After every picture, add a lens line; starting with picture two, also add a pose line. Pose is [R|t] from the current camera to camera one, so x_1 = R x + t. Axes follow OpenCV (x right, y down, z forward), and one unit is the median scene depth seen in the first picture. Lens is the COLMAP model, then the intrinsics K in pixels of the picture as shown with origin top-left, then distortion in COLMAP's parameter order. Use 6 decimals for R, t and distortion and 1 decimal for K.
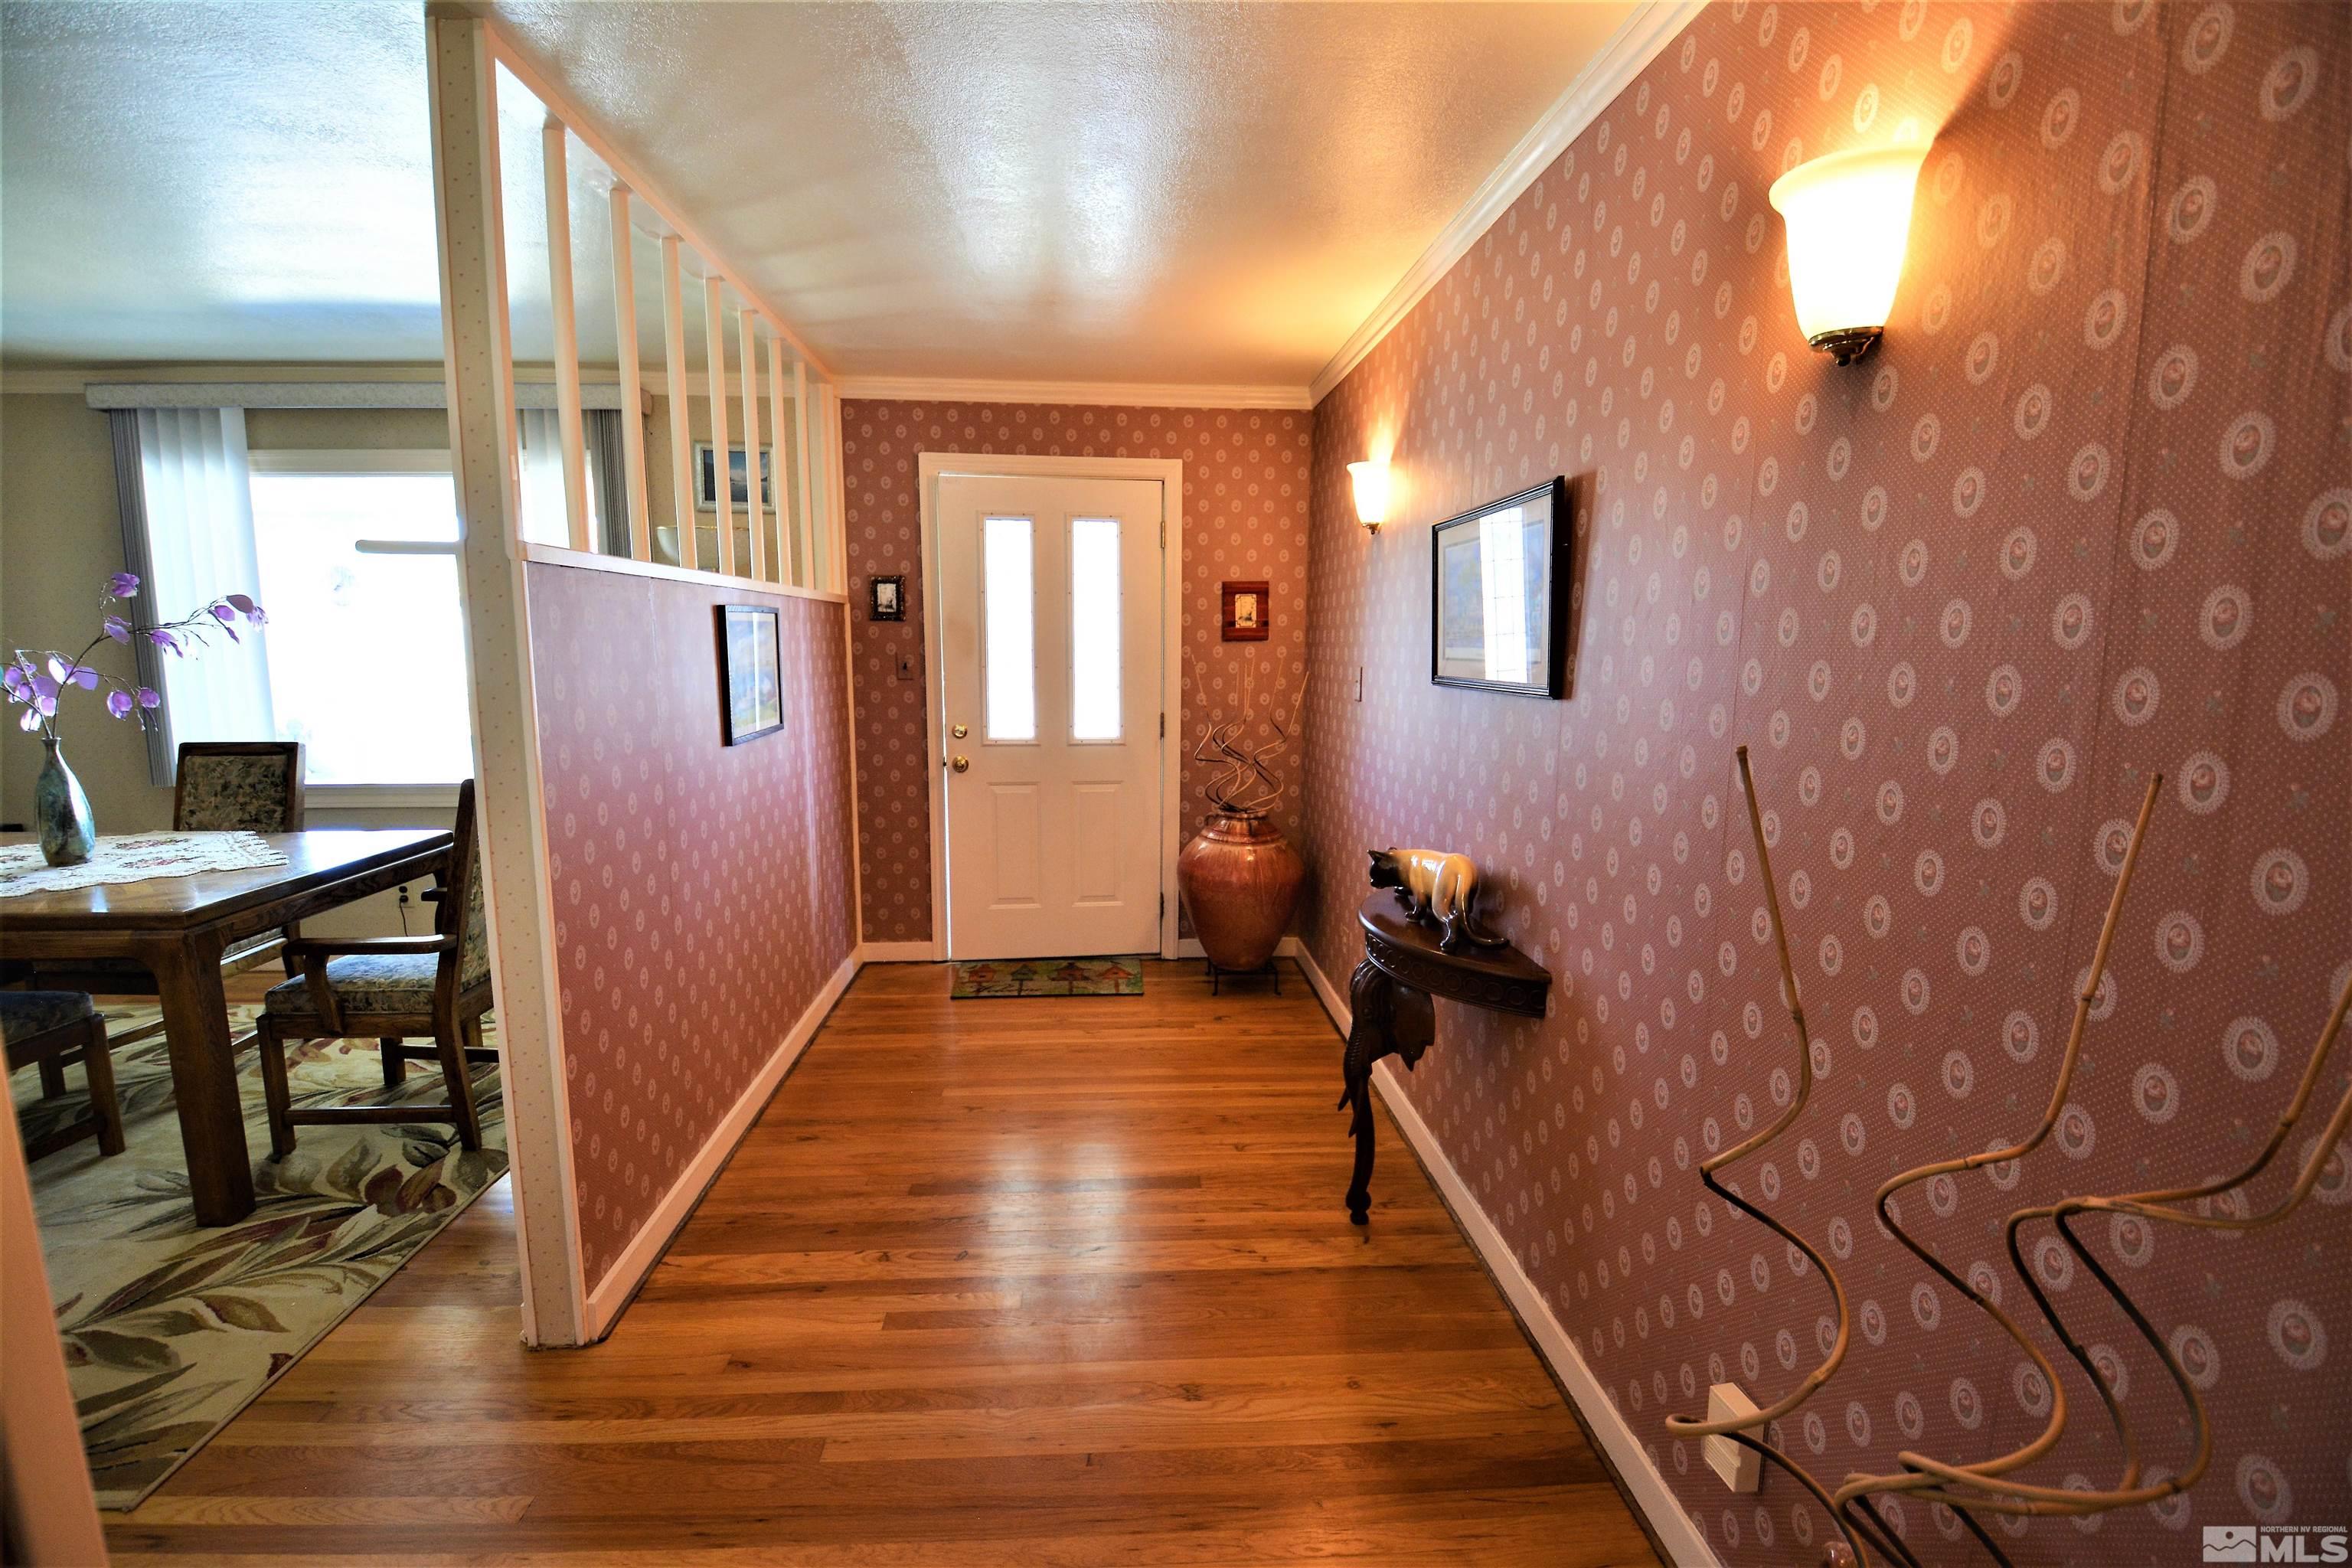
lens RADIAL K [[1077.3, 0, 1180.4], [0, 1077.3, 797.2], [0, 0, 1]] dist [-0.014672, -0.008379]
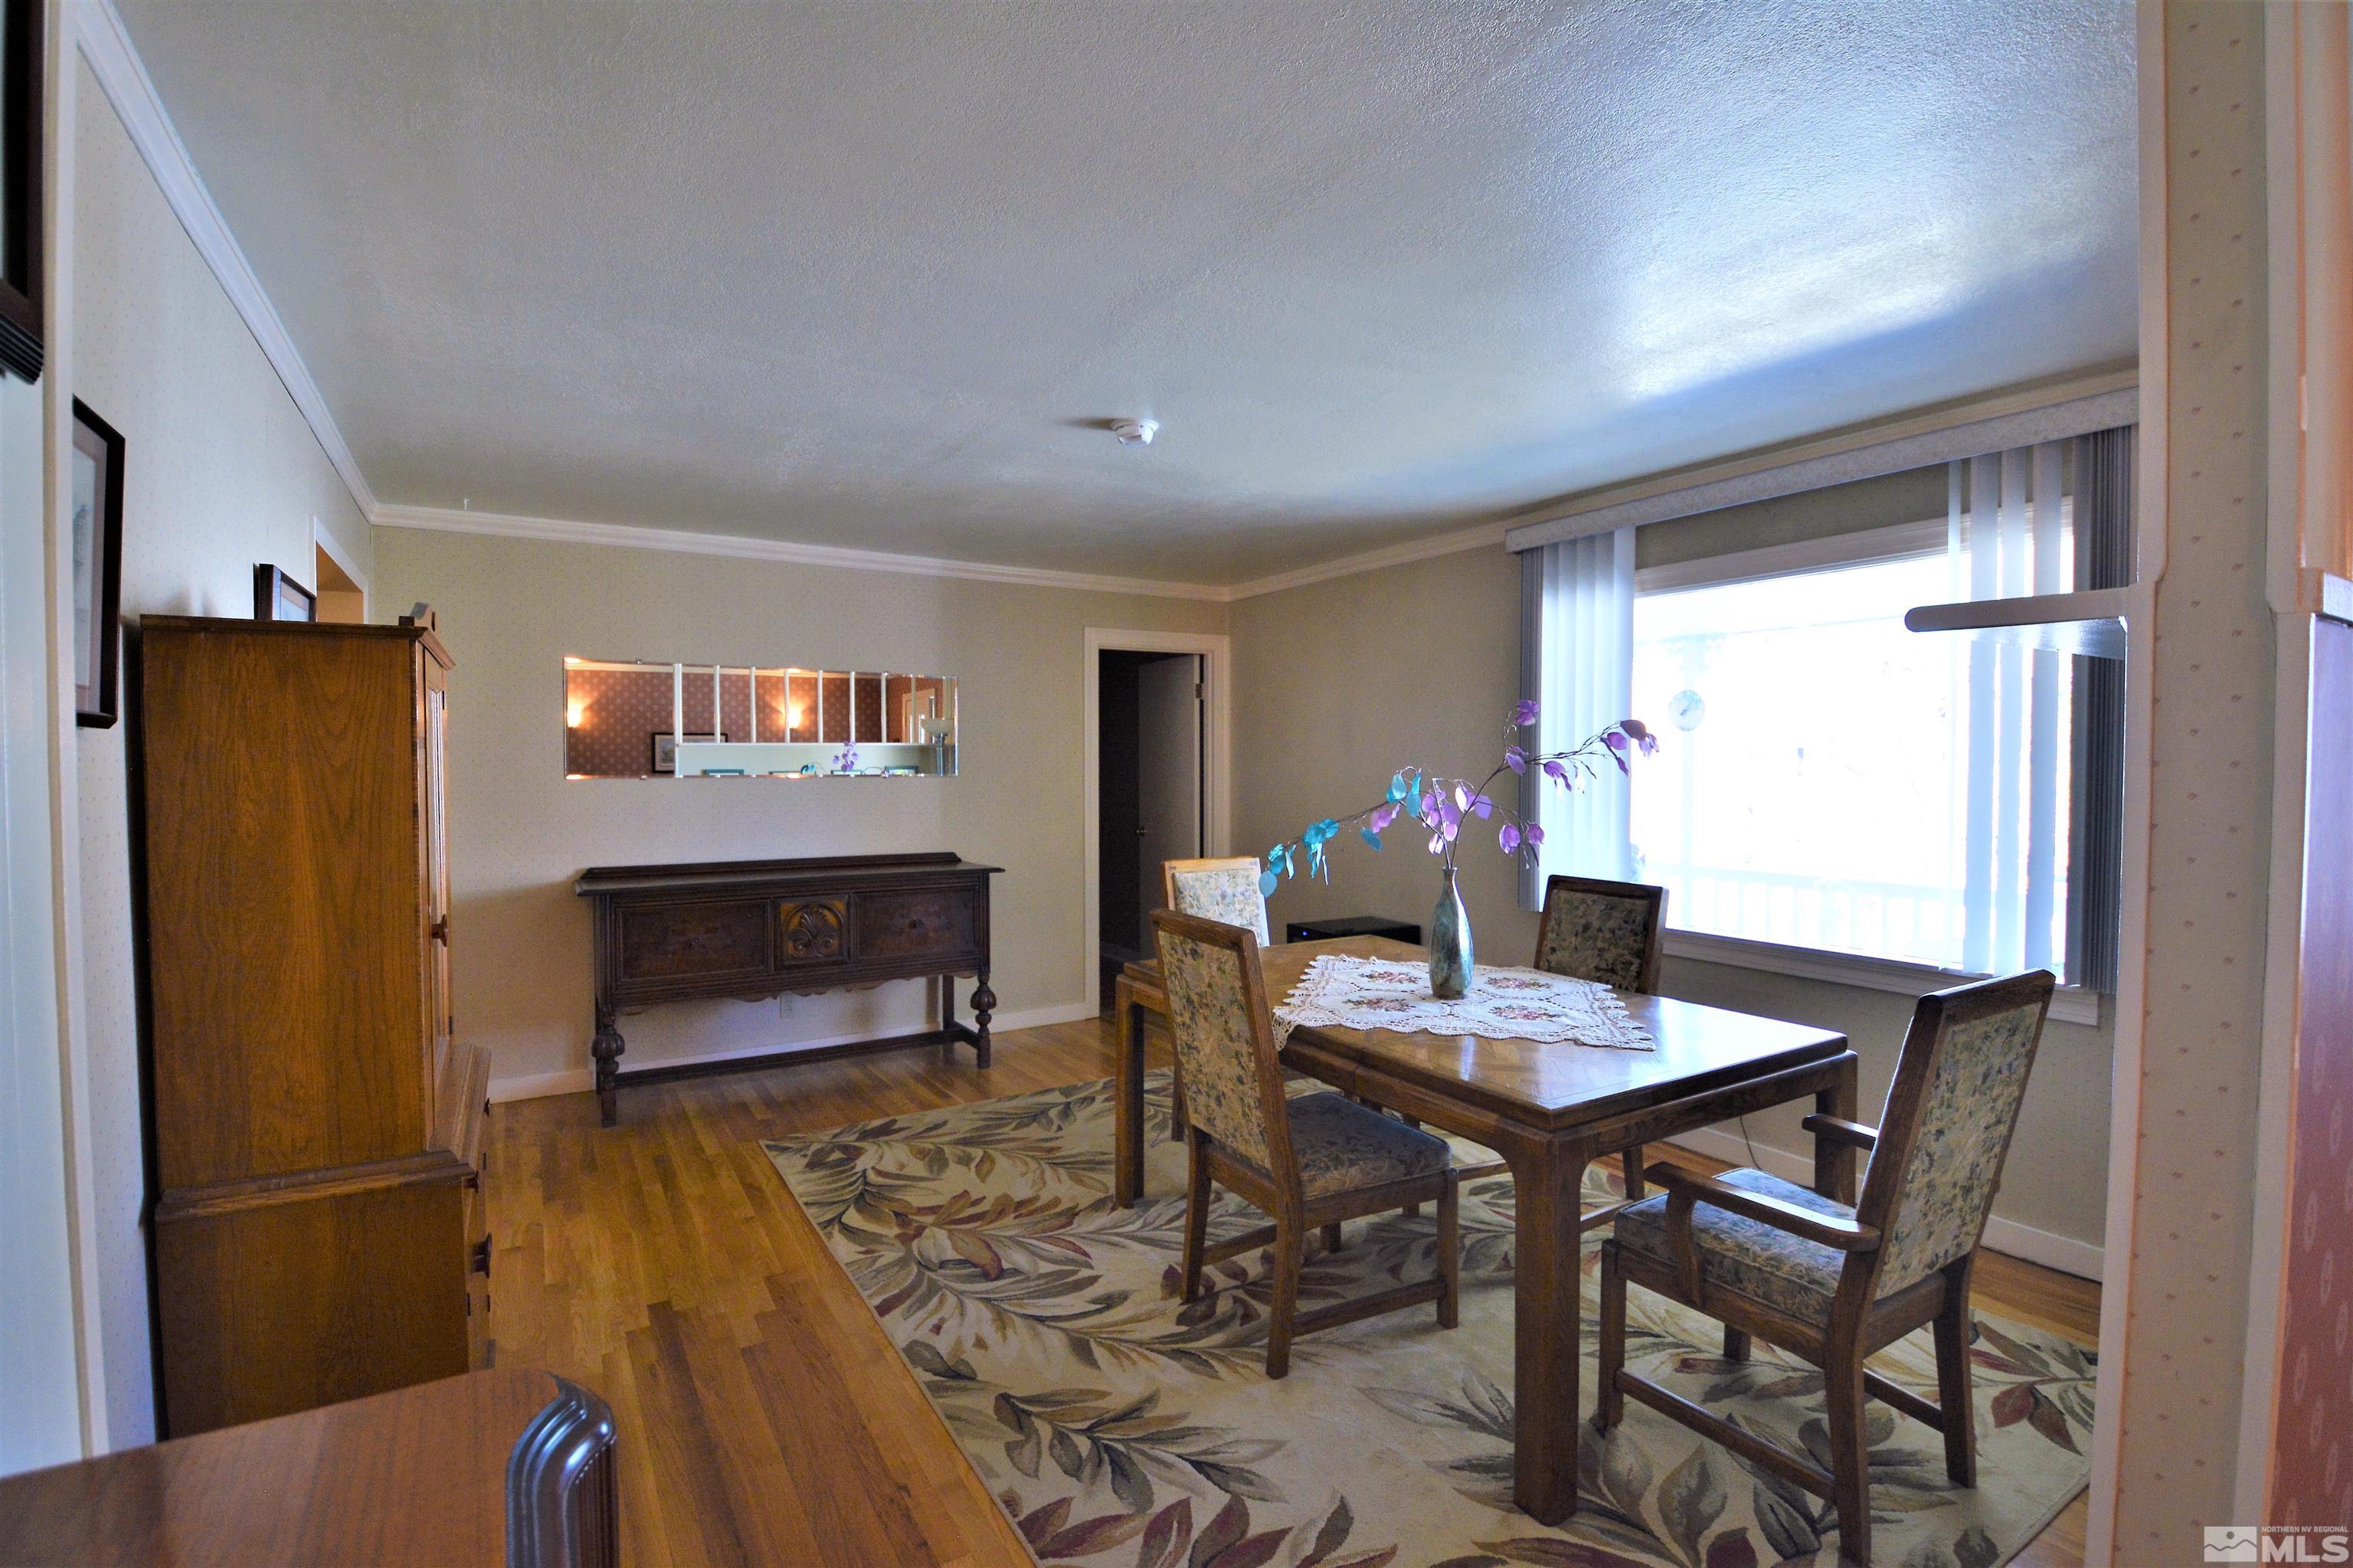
lens RADIAL K [[1077.7, 0, 1173.7], [0, 1077.7, 790.9], [0, 0, 1]] dist [-0.014672, -0.008379]
pose [[0.476729, 0.017185, -0.878882, -0.283273], [-0.122531, 0.991347, -0.047080, -0.044731], [0.870468, 0.130135, 0.474710, 0.255393]]
